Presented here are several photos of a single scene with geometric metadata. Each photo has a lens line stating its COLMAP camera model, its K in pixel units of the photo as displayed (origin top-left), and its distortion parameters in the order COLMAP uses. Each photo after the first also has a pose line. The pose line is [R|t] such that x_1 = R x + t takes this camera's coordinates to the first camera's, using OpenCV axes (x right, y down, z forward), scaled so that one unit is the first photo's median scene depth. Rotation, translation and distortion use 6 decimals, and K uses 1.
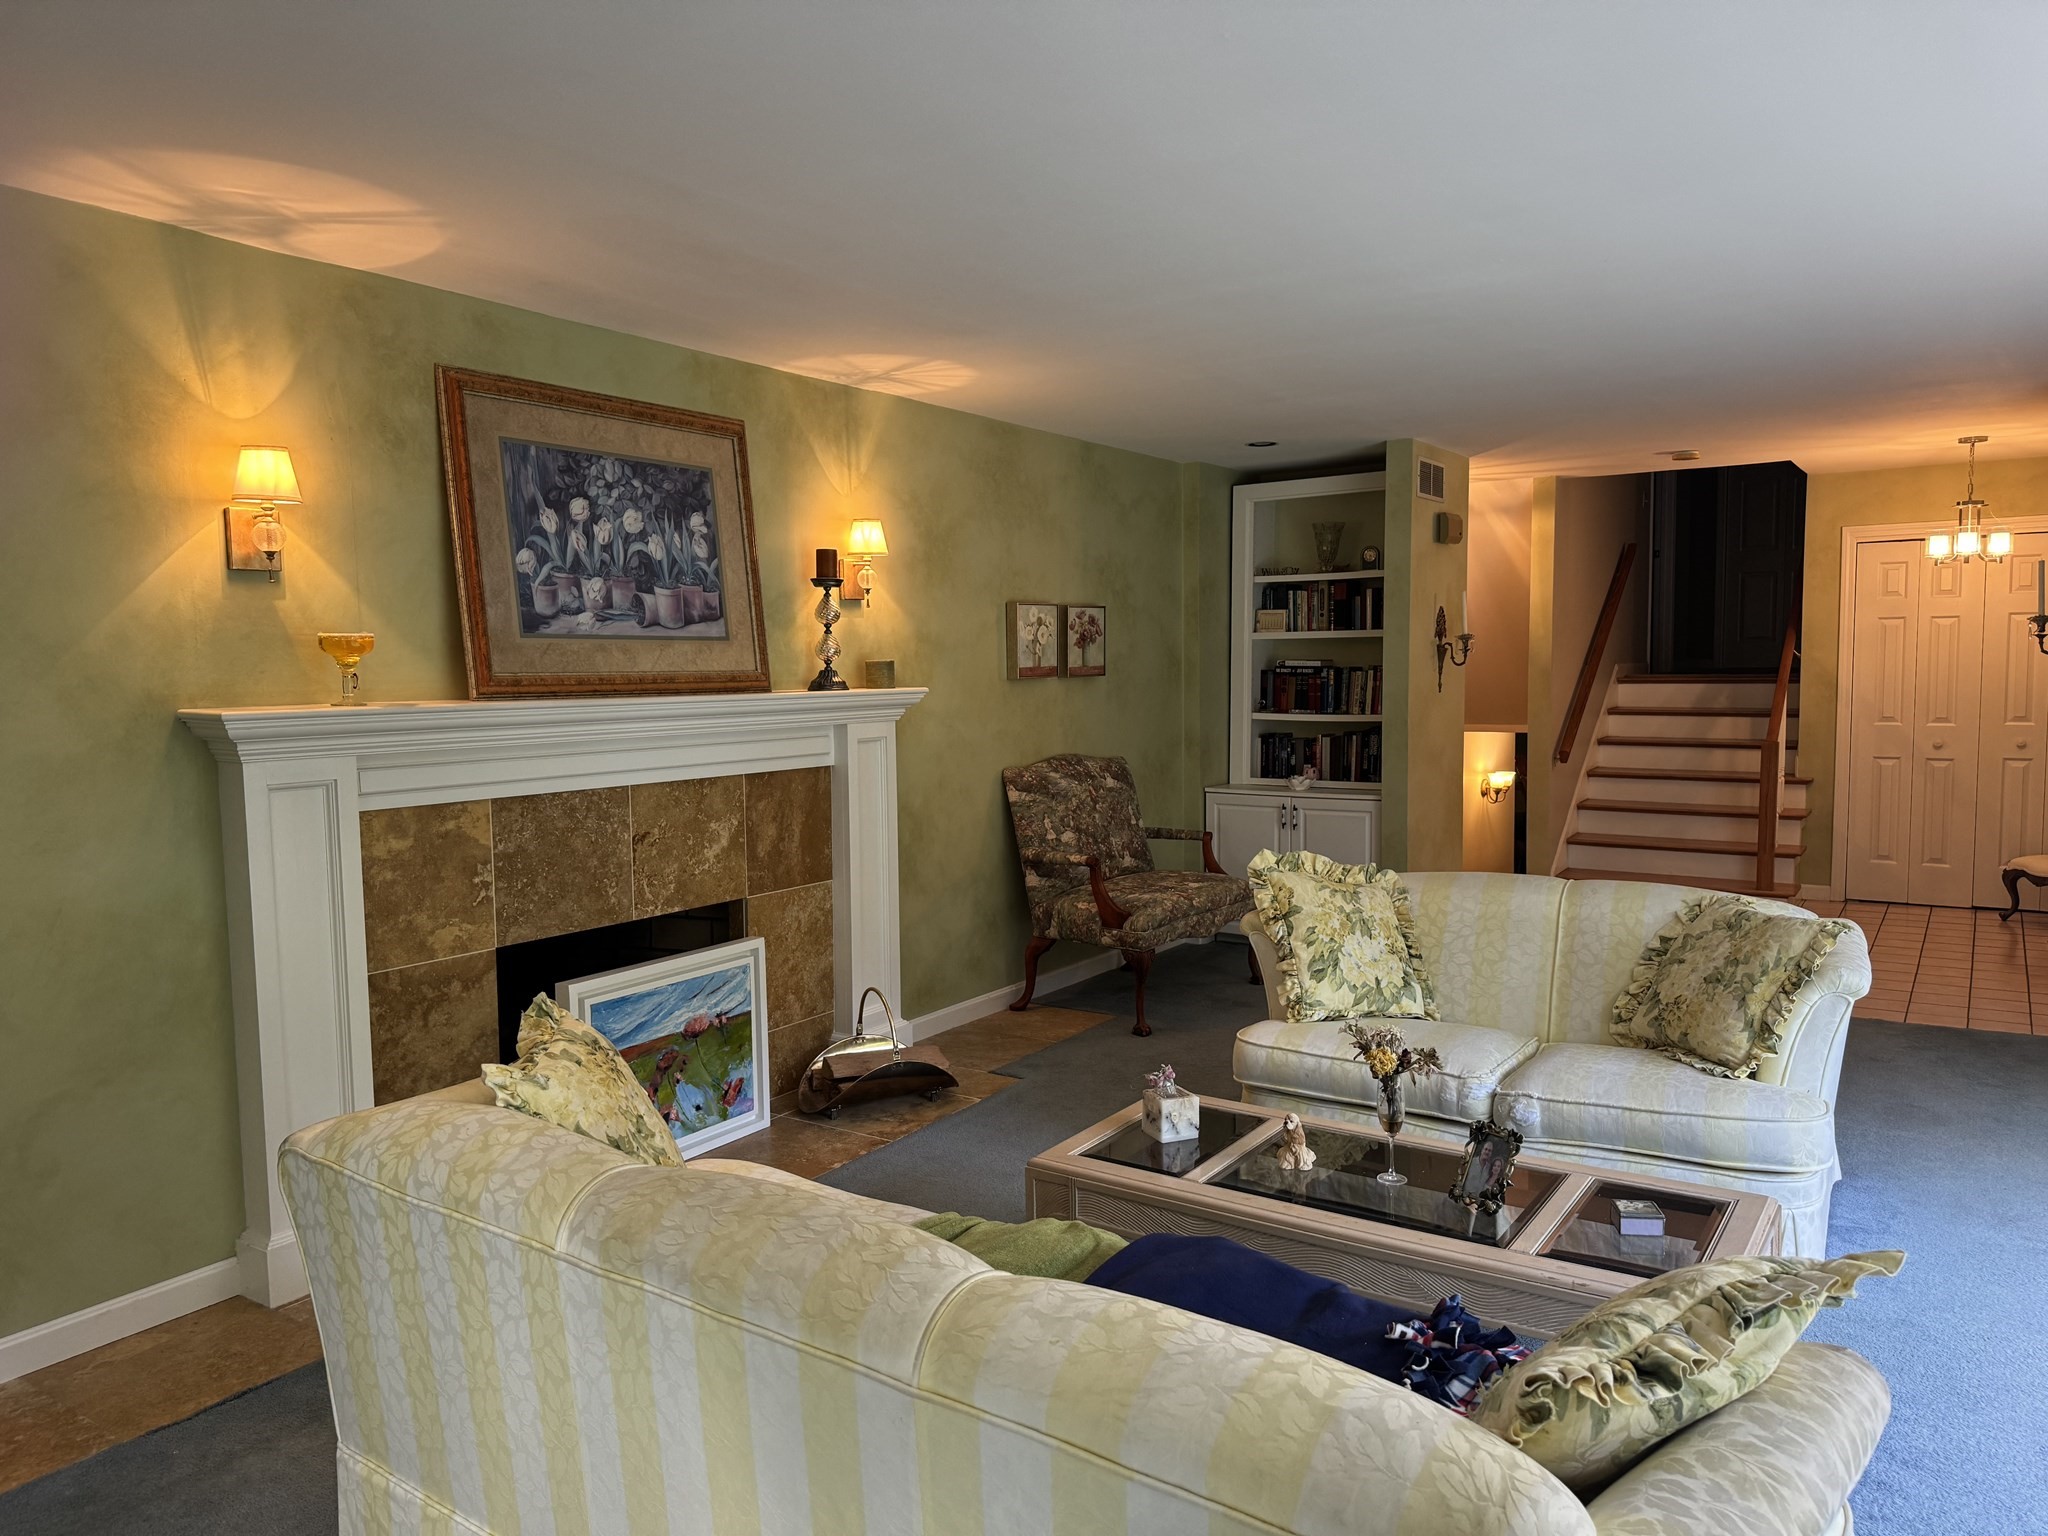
lens RADIAL K [[1431.3, 0, 1024.0], [0, 1431.3, 768.0], [0, 0, 1]] dist [0.123830, -0.171700]
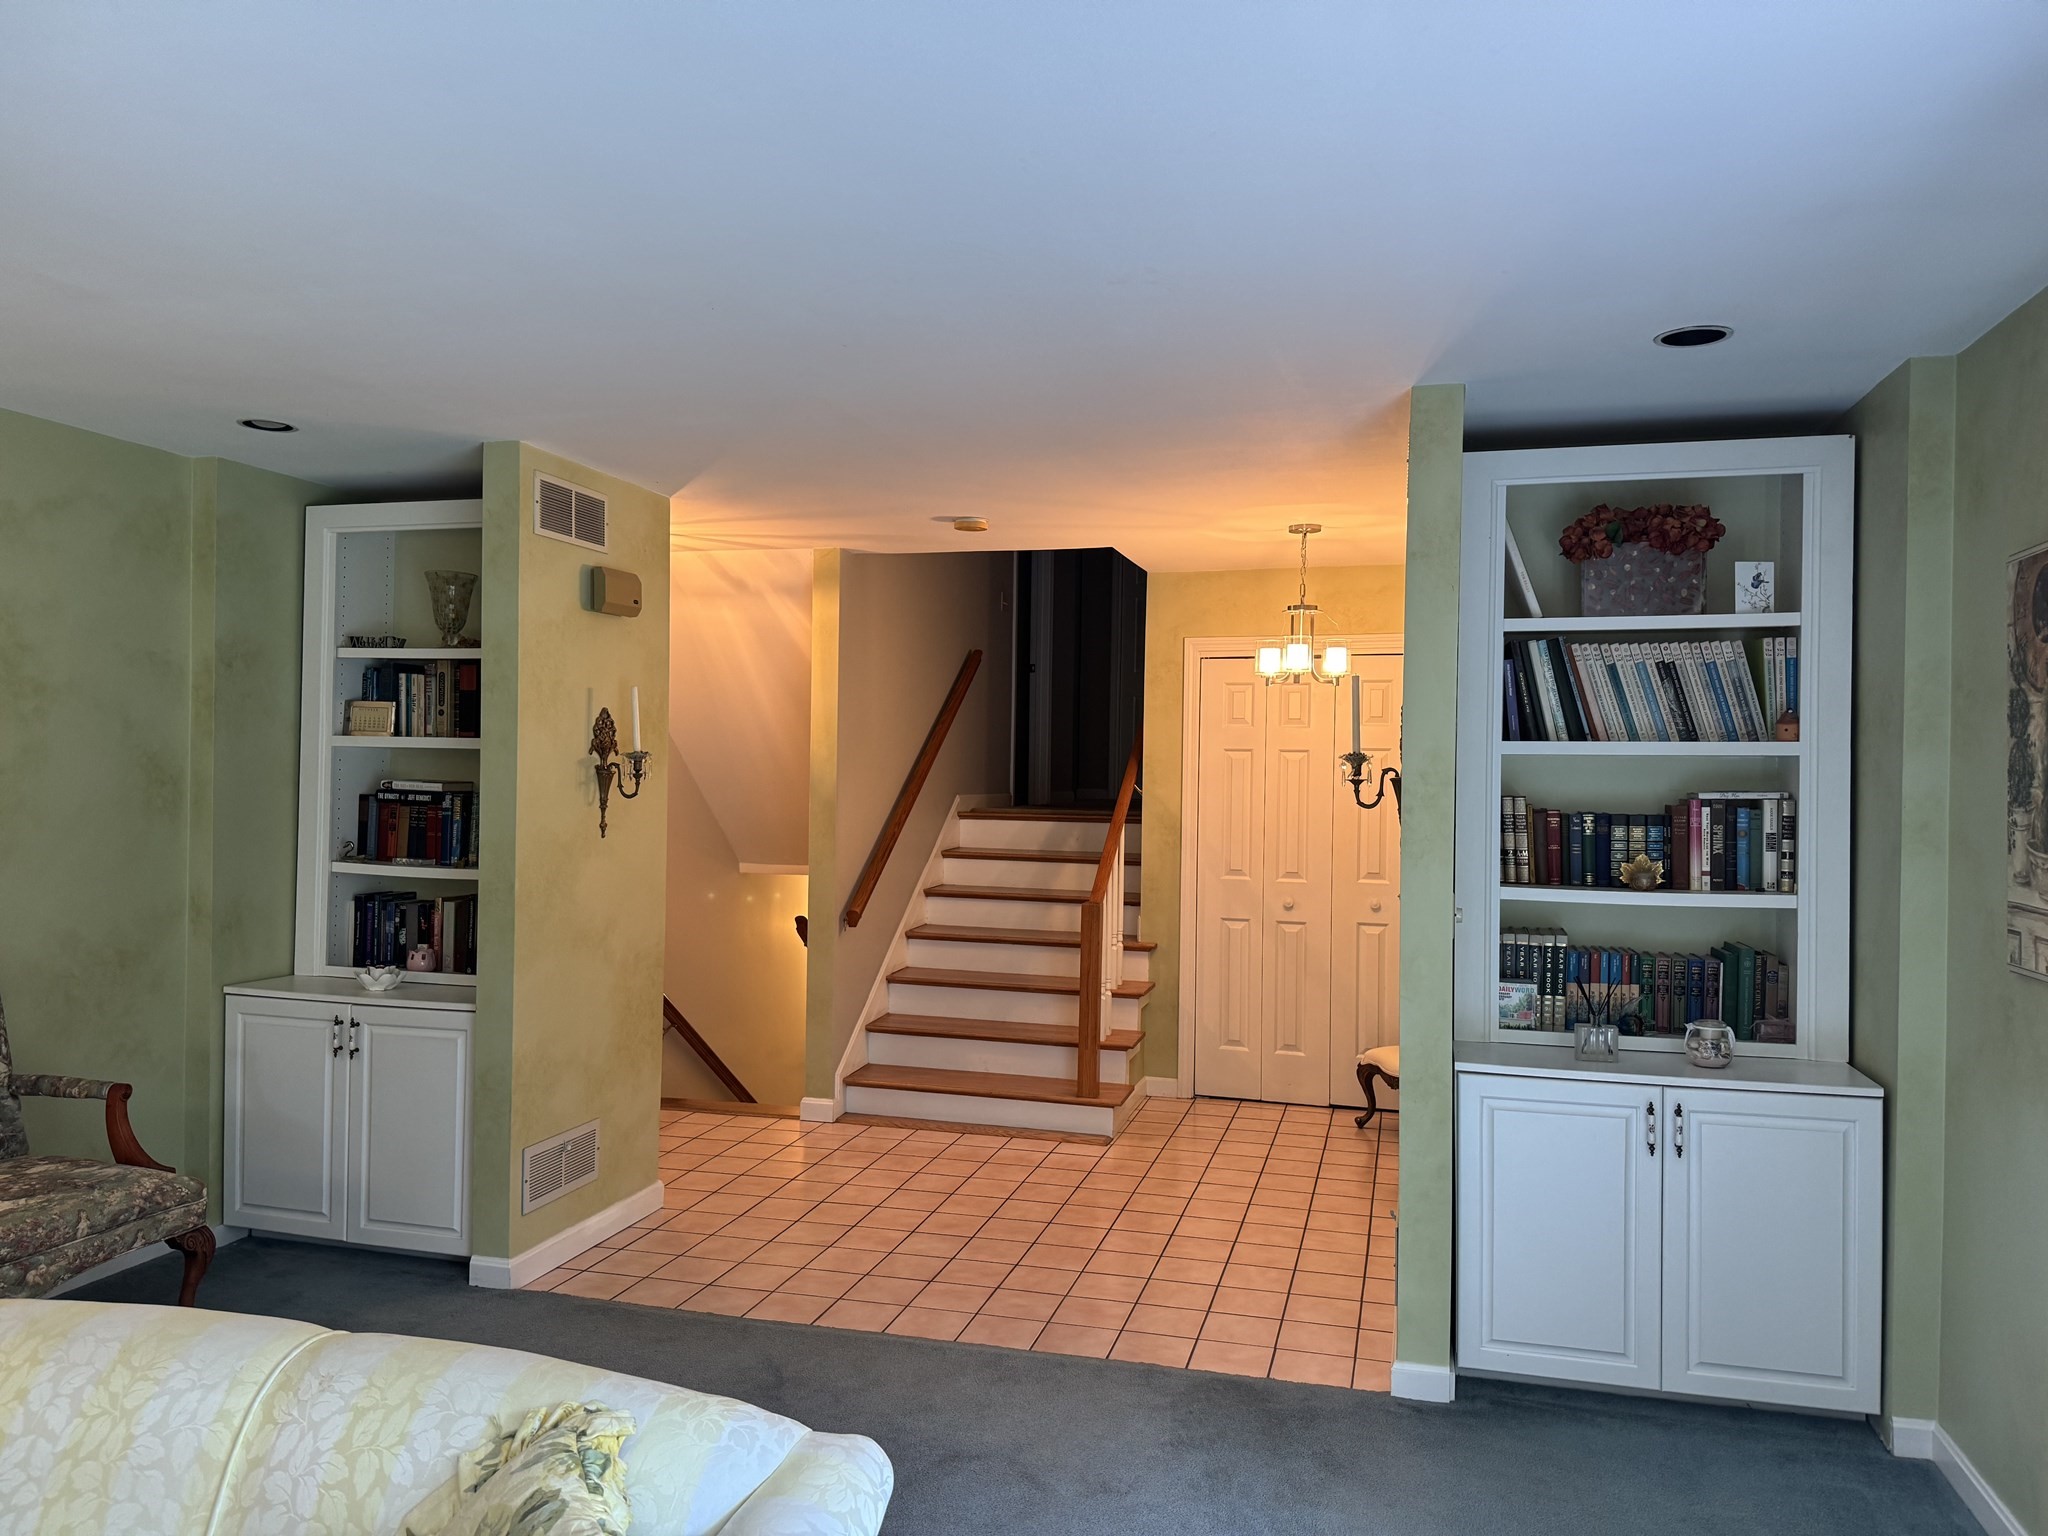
lens RADIAL K [[1456.1, 0, 1024.0], [0, 1456.1, 768.0], [0, 0, 1]] dist [0.088703, -0.094295]
pose [[0.947956, 0.029620, 0.317021, 0.240613], [-0.005424, 0.997021, -0.076936, -0.031459], [-0.318355, 0.071212, 0.945293, 0.287237]]
